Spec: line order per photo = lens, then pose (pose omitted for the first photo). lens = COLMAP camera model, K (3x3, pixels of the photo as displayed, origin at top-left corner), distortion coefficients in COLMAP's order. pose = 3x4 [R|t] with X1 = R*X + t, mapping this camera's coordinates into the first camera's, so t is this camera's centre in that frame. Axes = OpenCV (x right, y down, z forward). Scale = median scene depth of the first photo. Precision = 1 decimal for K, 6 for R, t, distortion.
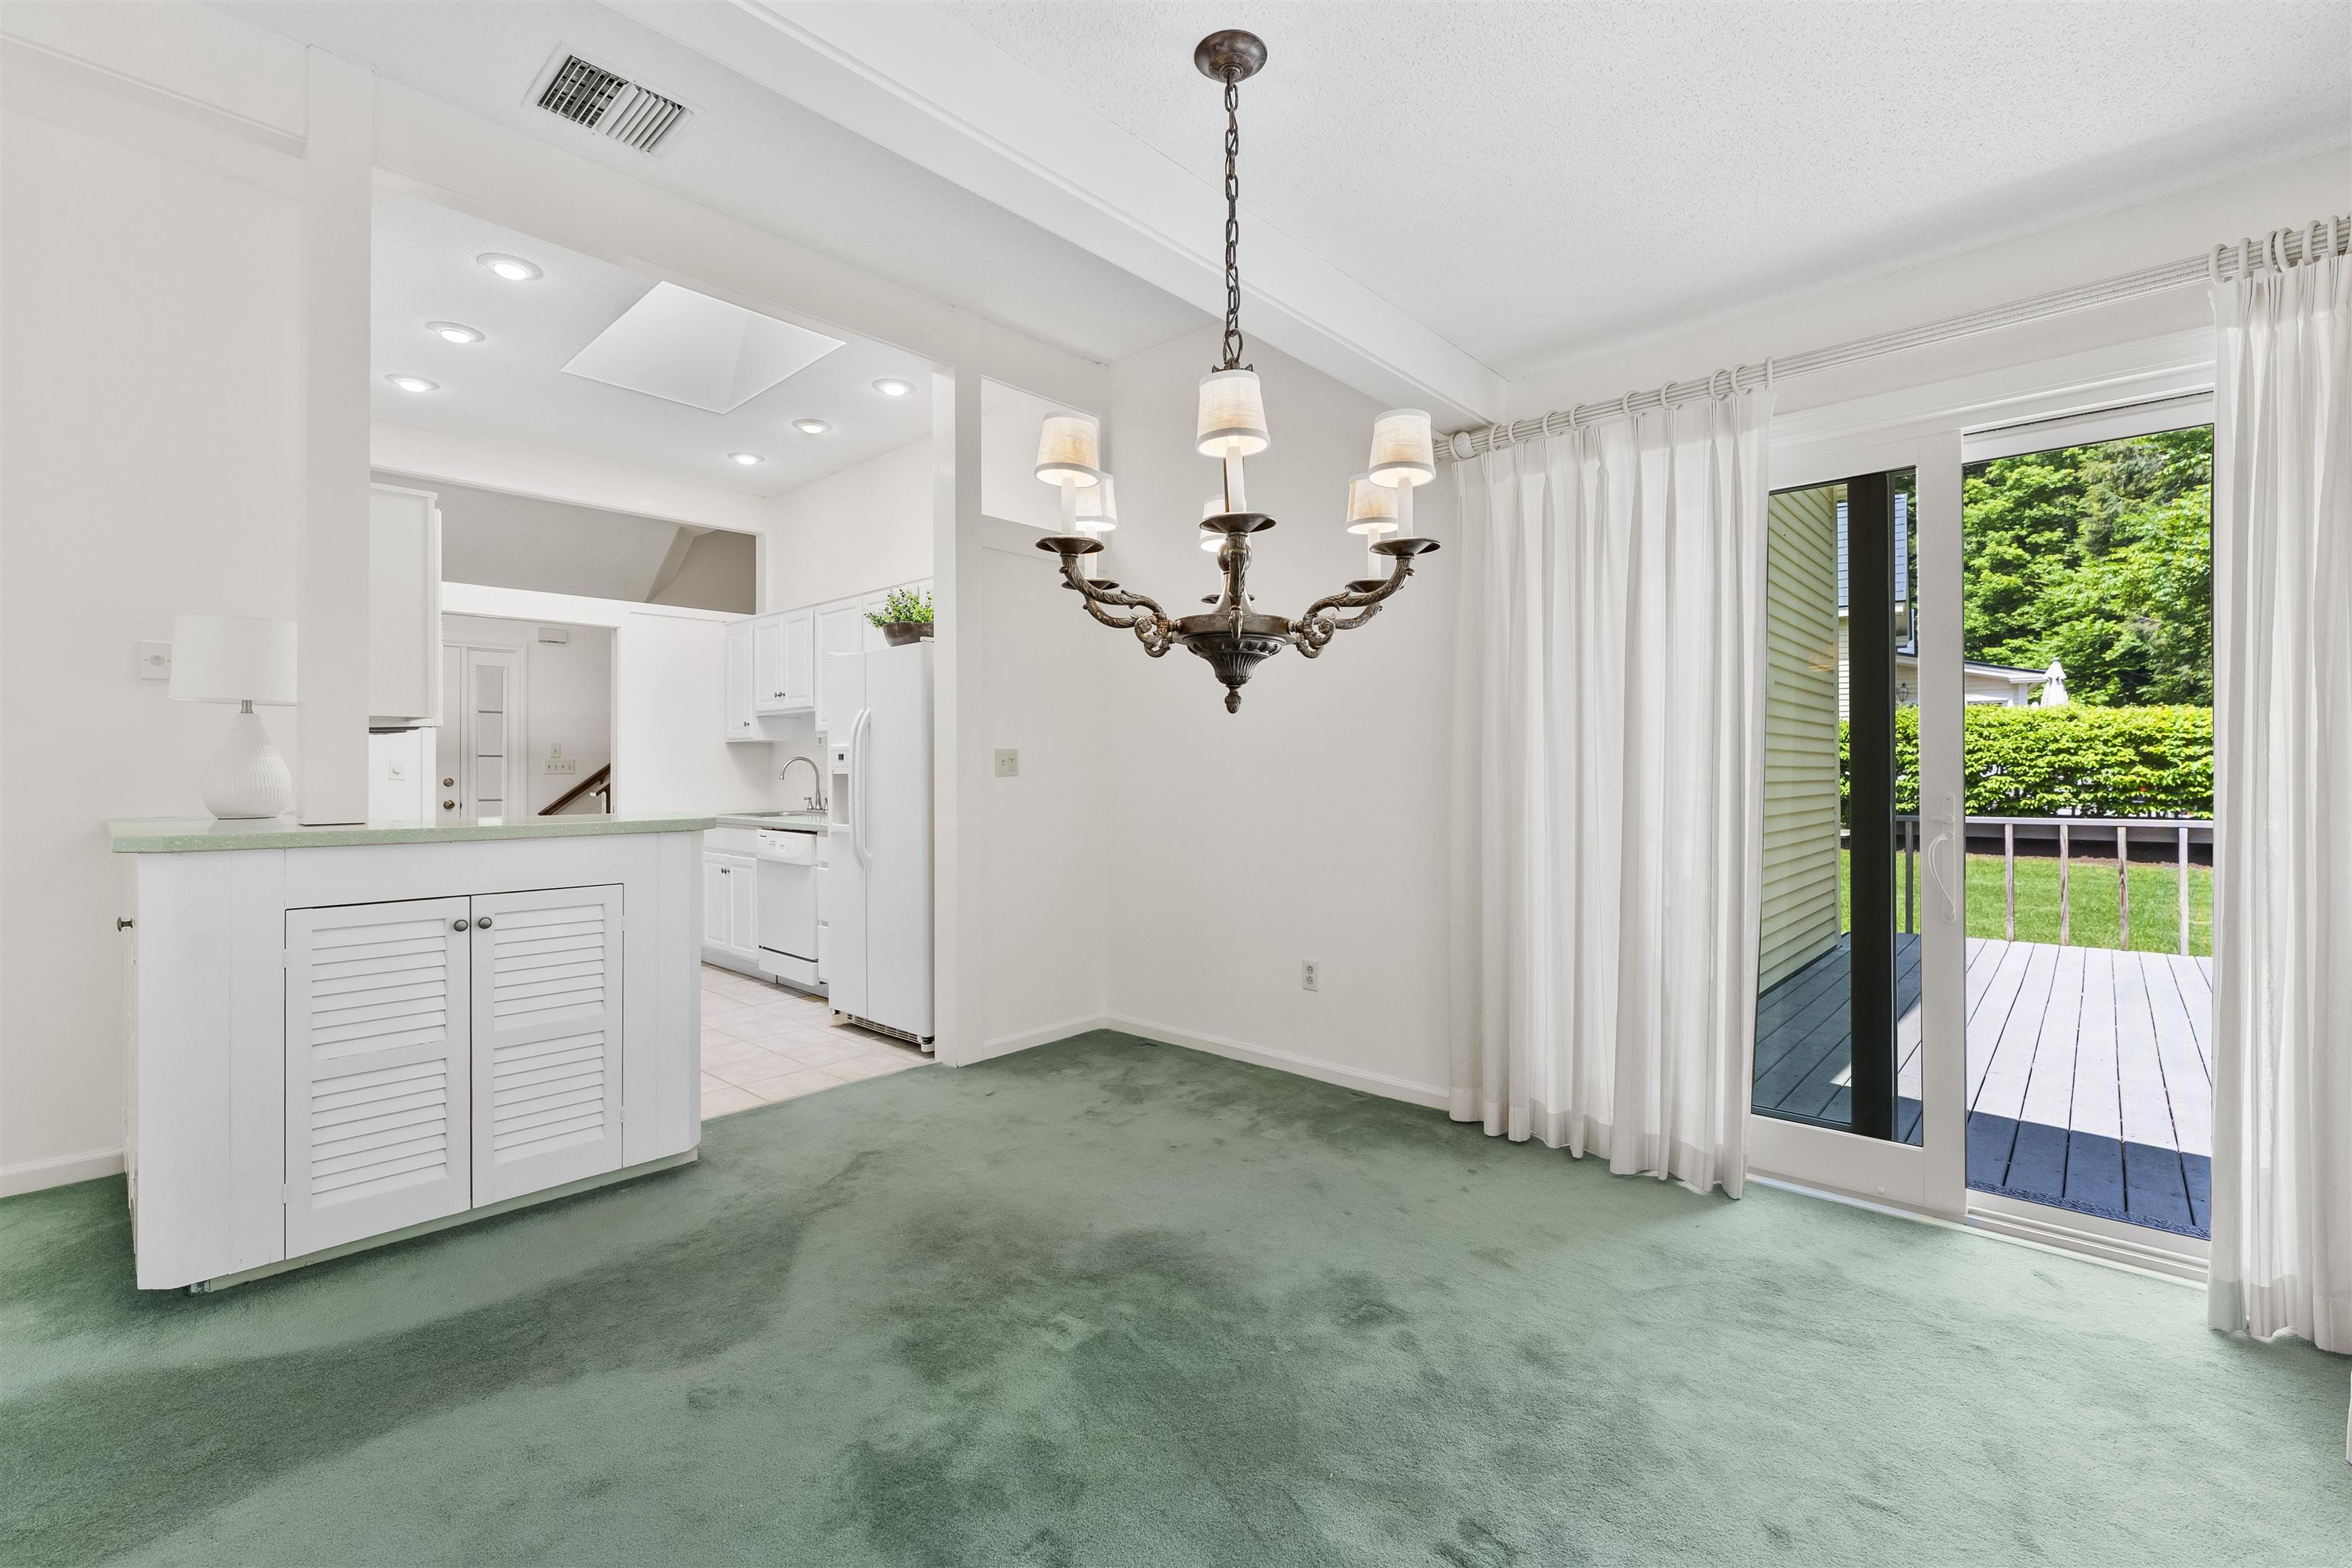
lens RADIAL K [[1029.4, 0, 1183.9], [0, 1029.4, 778.6], [0, 0, 1]] dist [-0.003066, -0.001293]
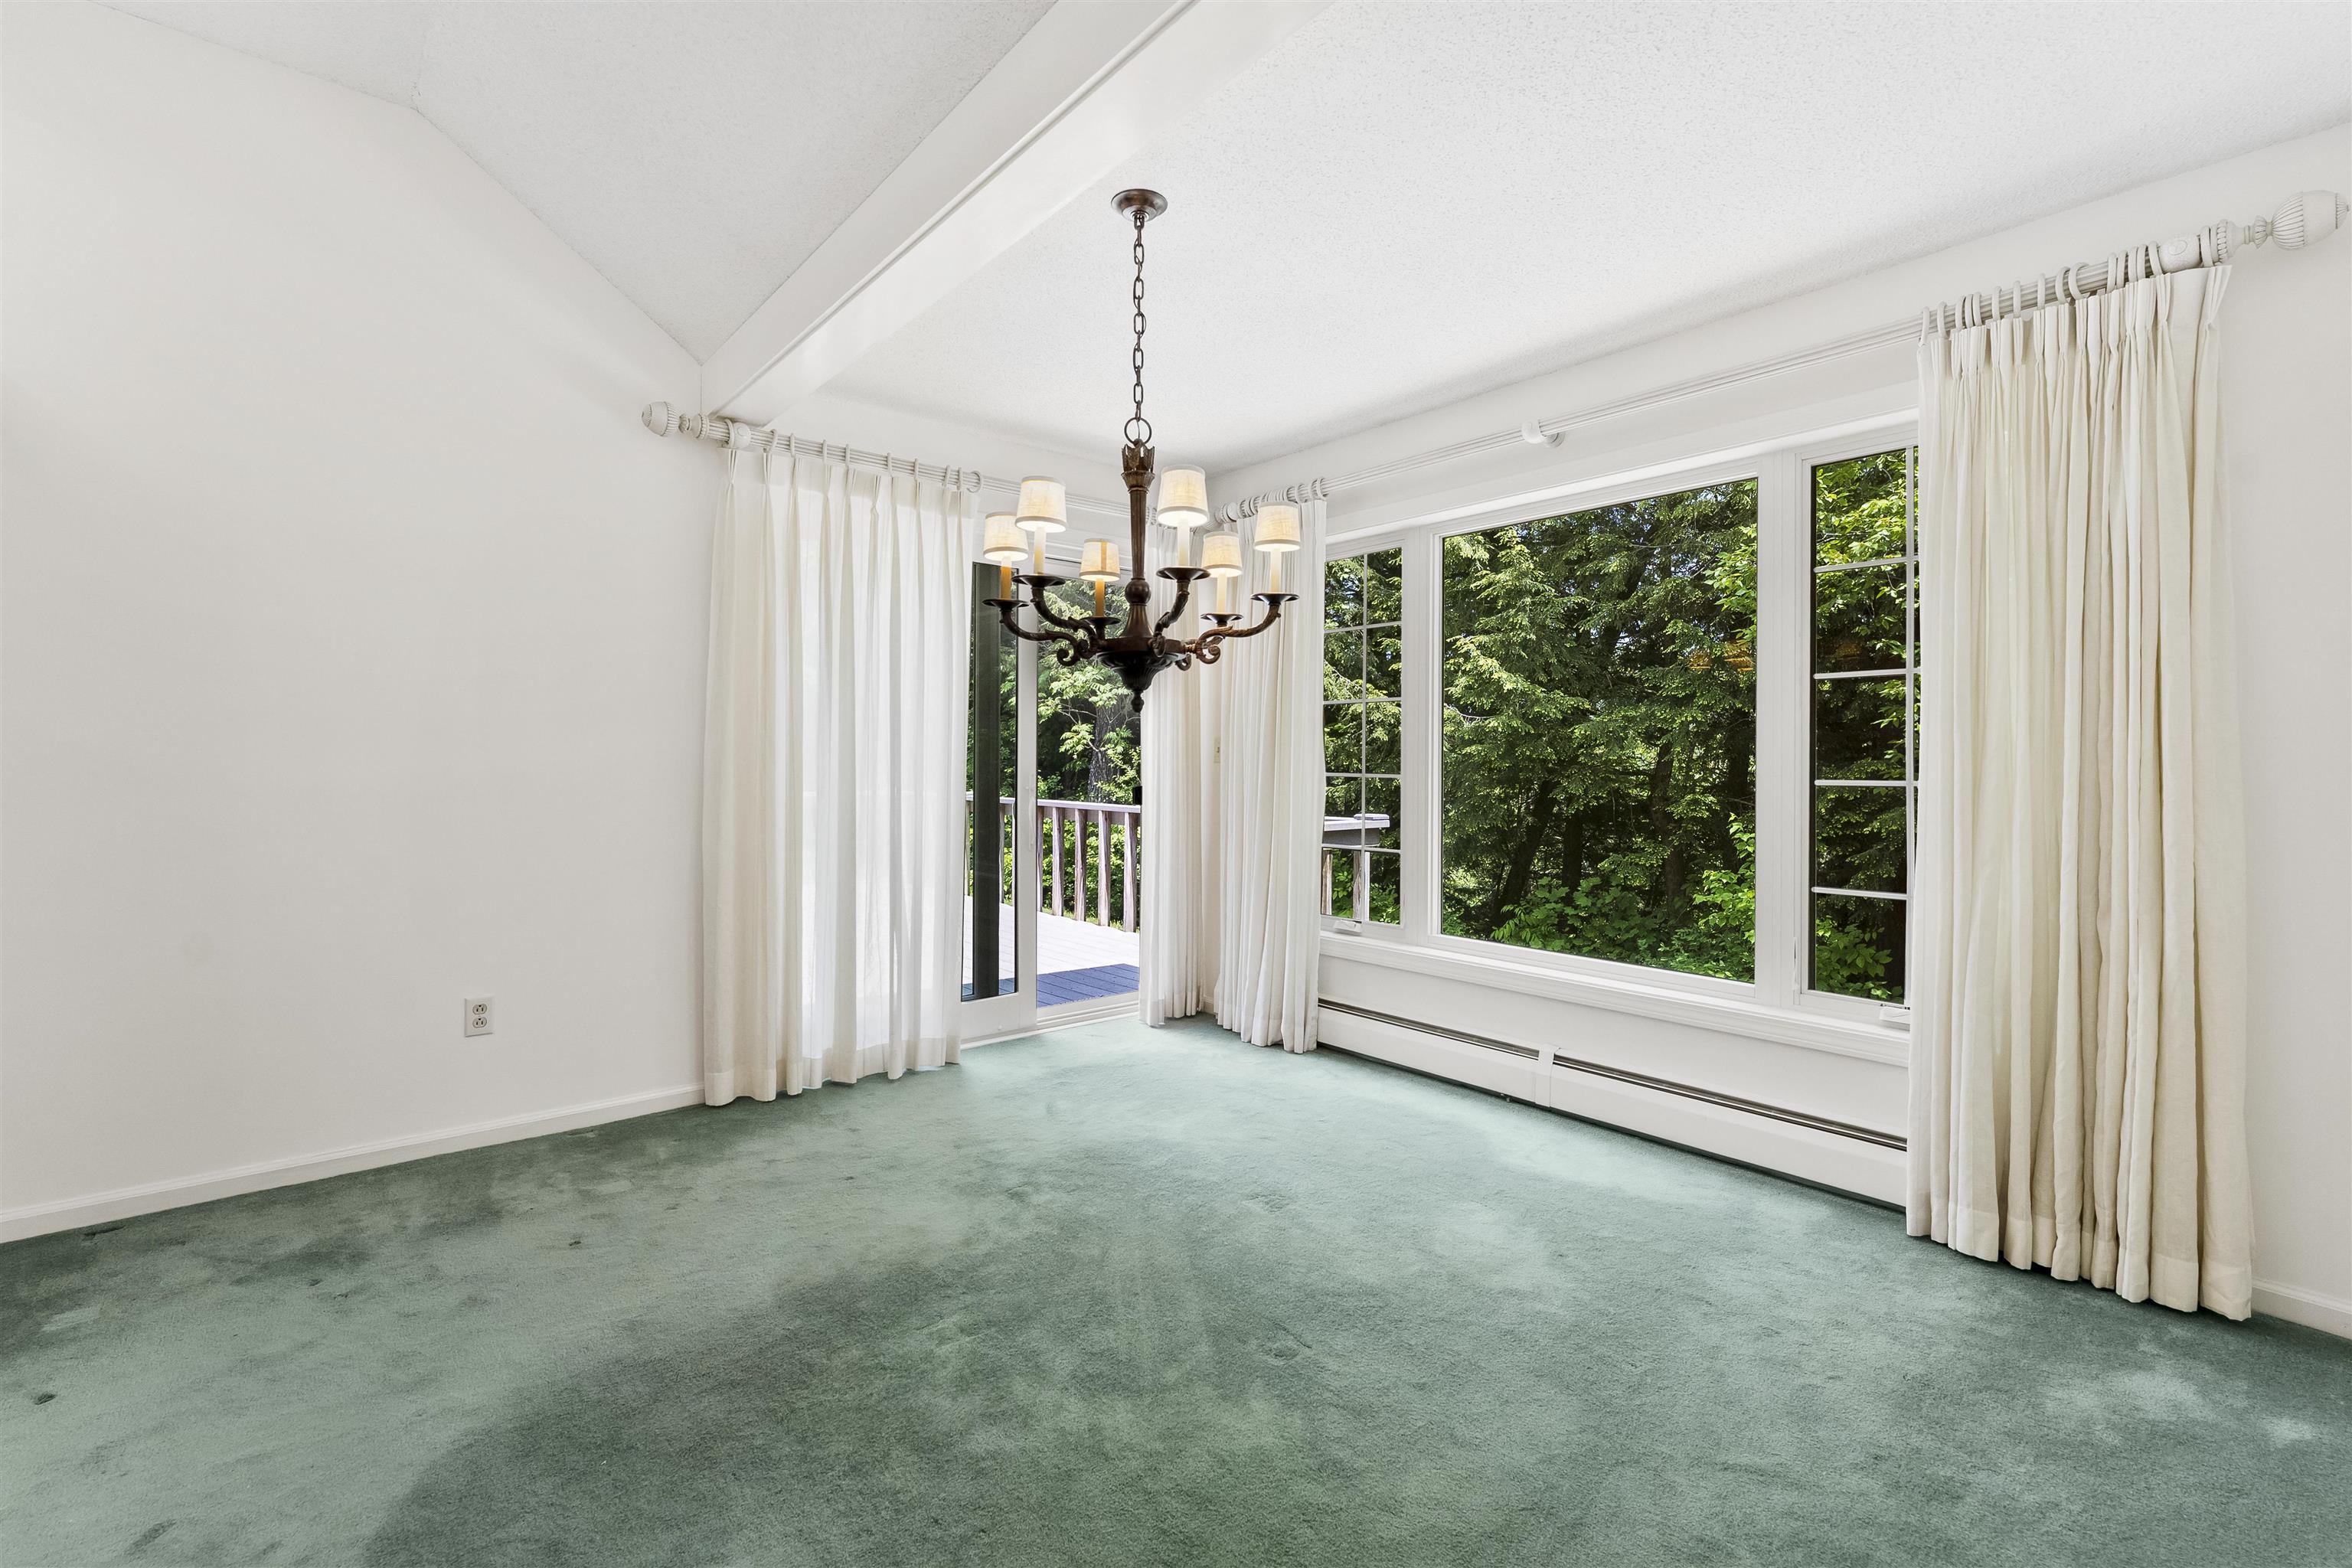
lens RADIAL K [[1029.4, 0, 1176.0], [0, 1029.4, 774.8], [0, 0, 1]] dist [-0.003066, -0.001293]
pose [[0.133577, -0.014216, 0.990937, -0.182258], [0.005802, 0.999891, 0.013562, -0.000394], [-0.991021, 0.003938, 0.133645, 0.115809]]
